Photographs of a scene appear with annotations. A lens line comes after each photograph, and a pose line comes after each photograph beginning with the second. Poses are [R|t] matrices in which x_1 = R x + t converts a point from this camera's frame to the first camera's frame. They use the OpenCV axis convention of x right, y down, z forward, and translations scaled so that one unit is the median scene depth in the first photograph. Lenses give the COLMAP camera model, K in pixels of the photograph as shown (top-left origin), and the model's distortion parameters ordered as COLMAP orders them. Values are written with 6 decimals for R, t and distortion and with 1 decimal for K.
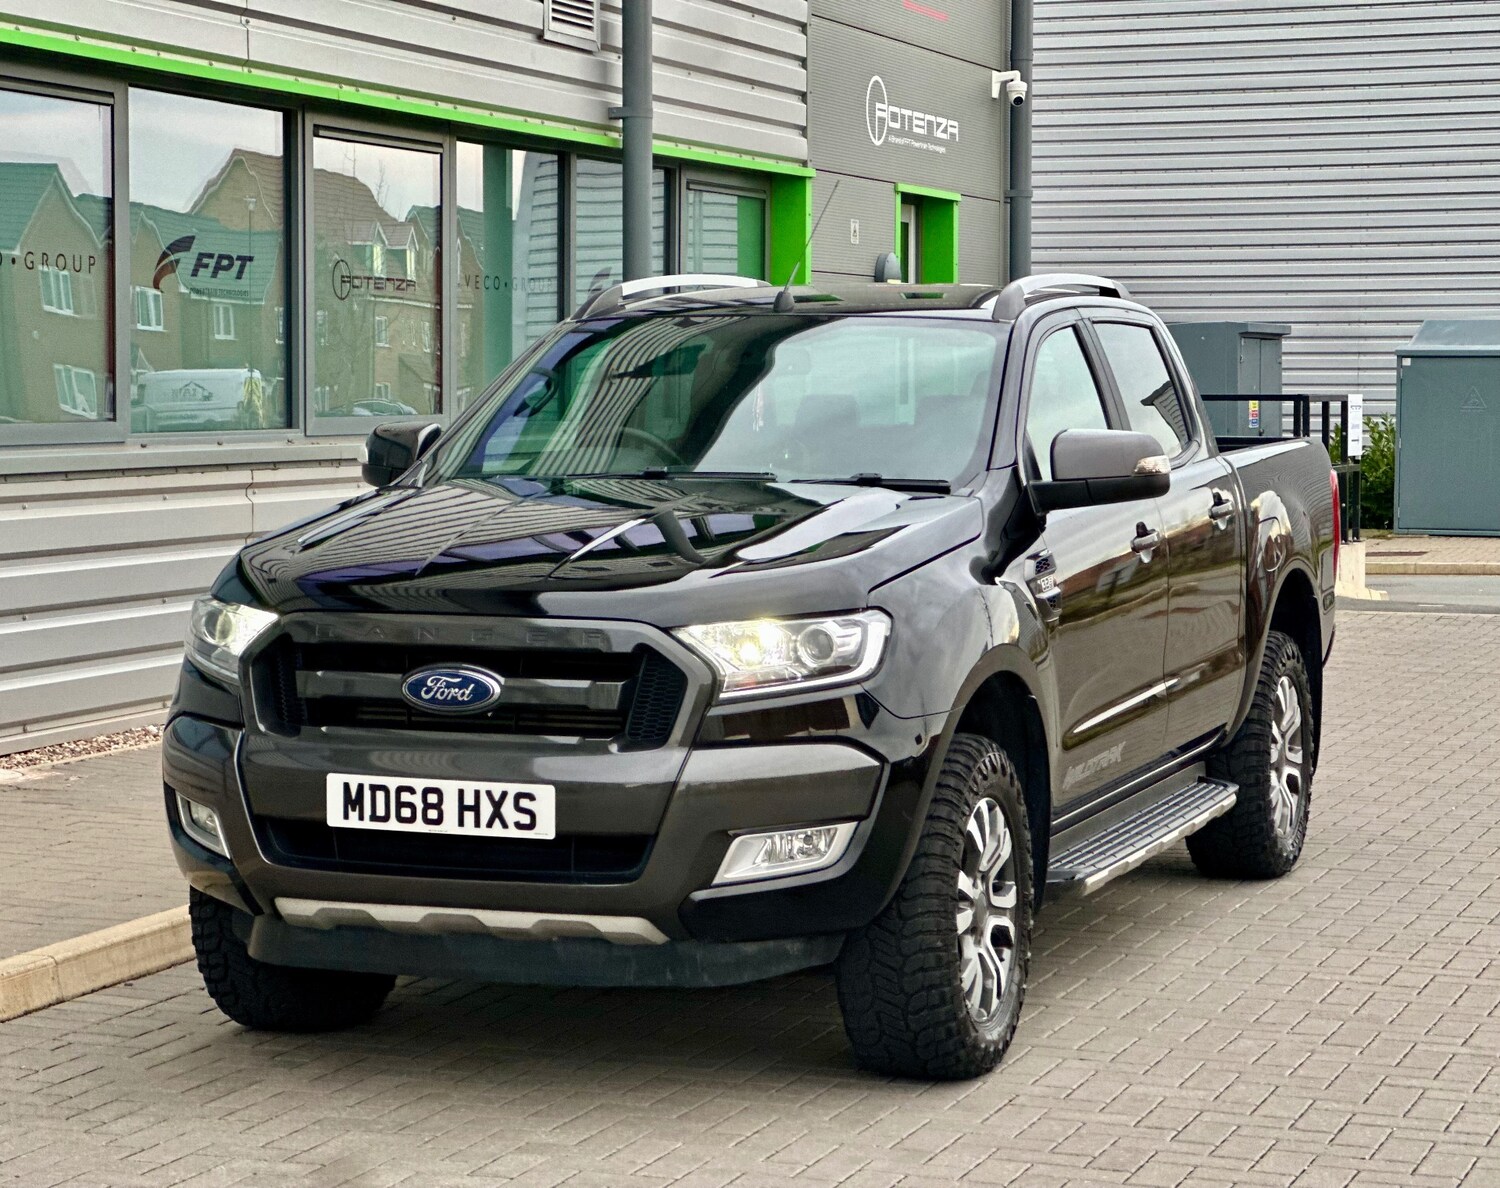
lens RADIAL K [[3544.7, 0, 748.1], [0, 3544.7, 582.8], [0, 0, 1]] dist [0.046092, 0.000000]
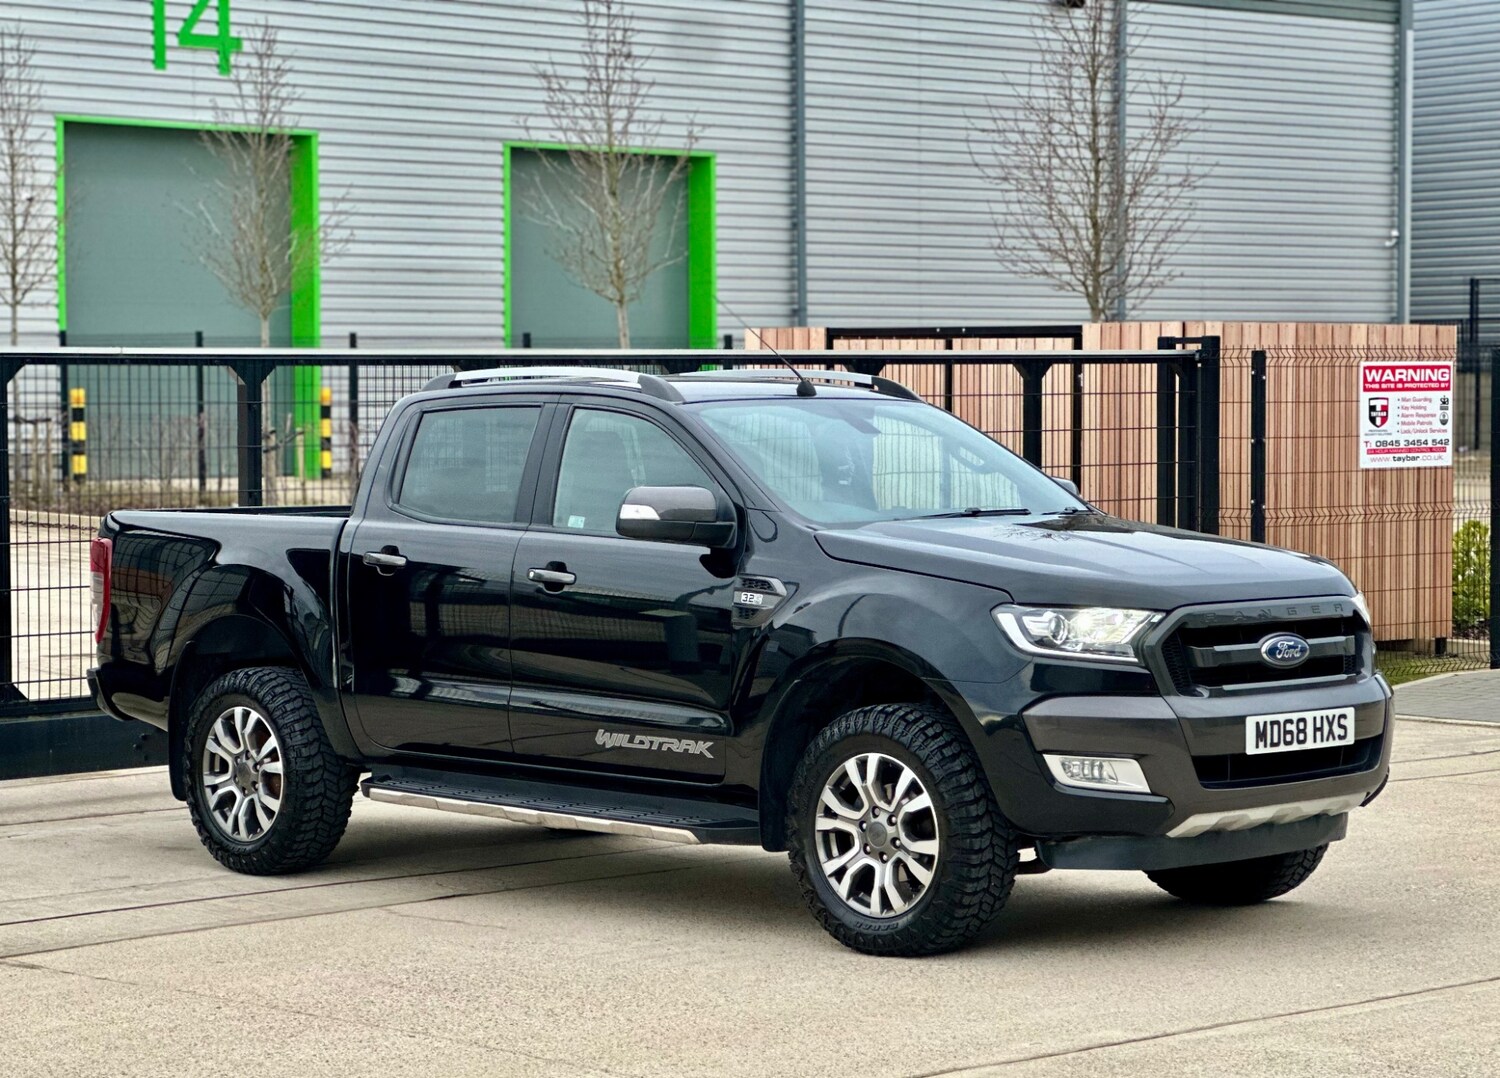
lens RADIAL K [[3471.7, 0, 759.2], [0, 3471.7, 541.1], [0, 0, 1]] dist [0.177323, 0.000000]
pose [[0.442305, -0.035302, 0.896170, -1.444445], [0.074401, 0.997225, 0.002563, -0.033865], [-0.893773, 0.065542, 0.443704, 0.557345]]
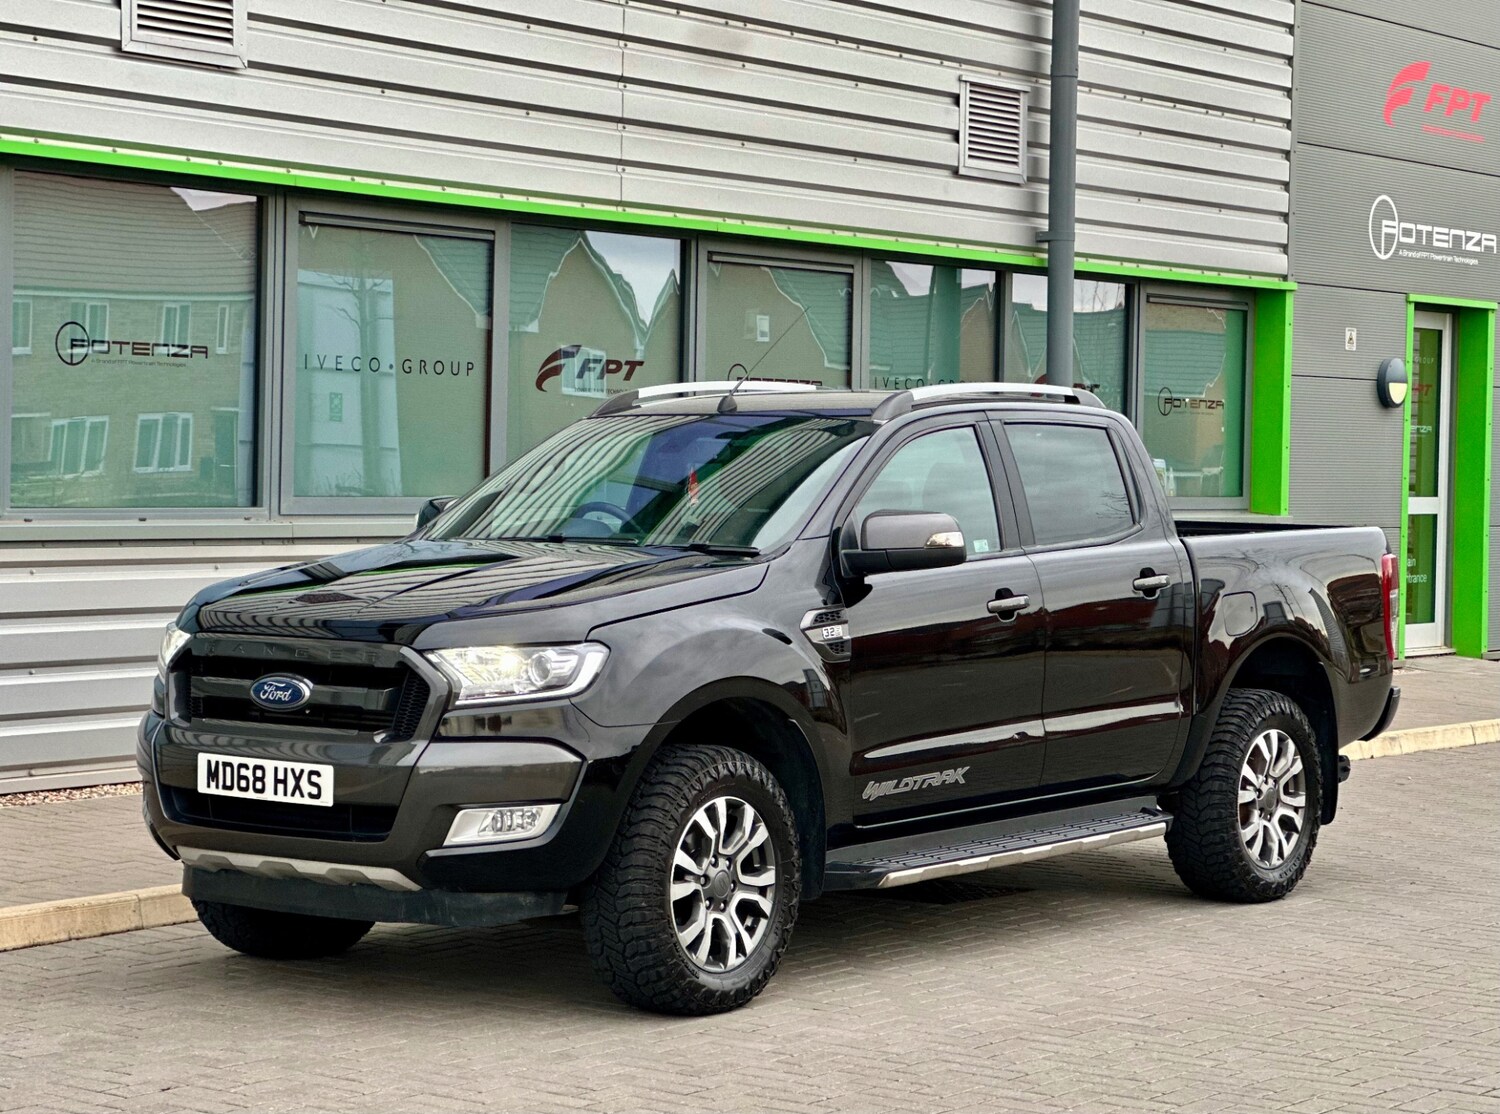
lens RADIAL K [[3425.4, 0, 757.4], [0, 3425.4, 552.2], [0, 0, 1]] dist [0.254865, 0.000000]
pose [[0.957149, 0.021804, -0.288774, 0.460089], [-0.031548, 0.999078, -0.029128, 0.009360], [0.287873, 0.036990, 0.956954, -0.190347]]
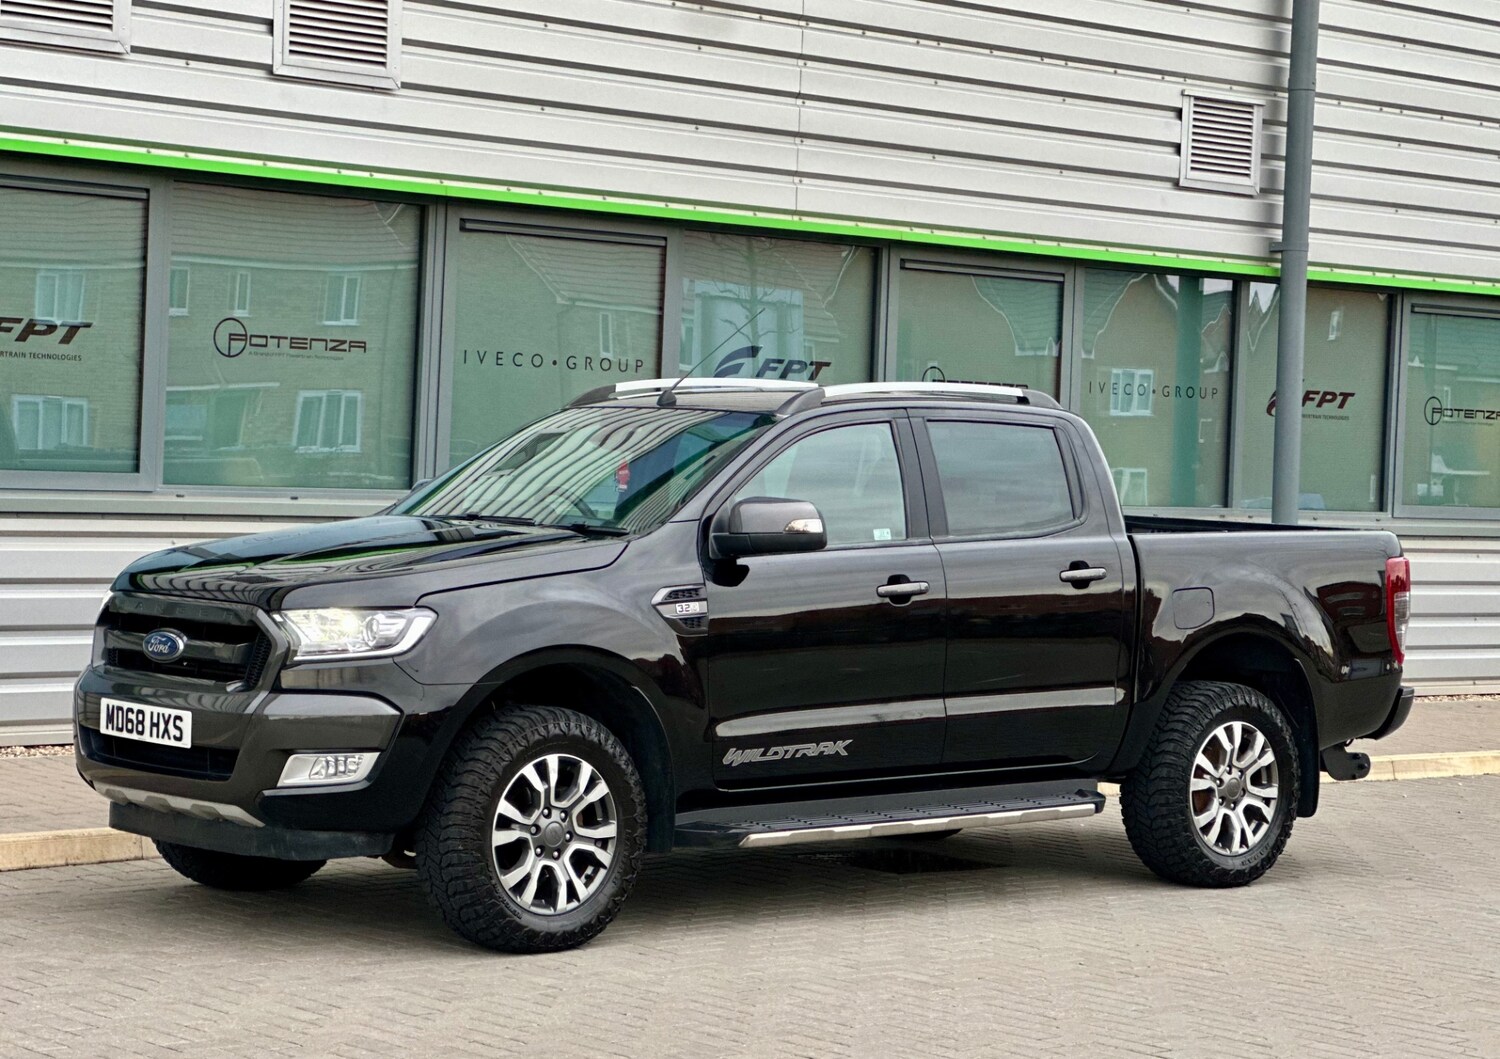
lens RADIAL K [[3402.0, 0, 730.3], [0, 3402.0, 501.2], [0, 0, 1]] dist [0.259630, 0.000000]
pose [[0.877308, 0.038119, -0.478412, 0.811589], [-0.063160, 0.997341, -0.036356, 0.006831], [0.475754, 0.062112, 0.877383, -0.156354]]
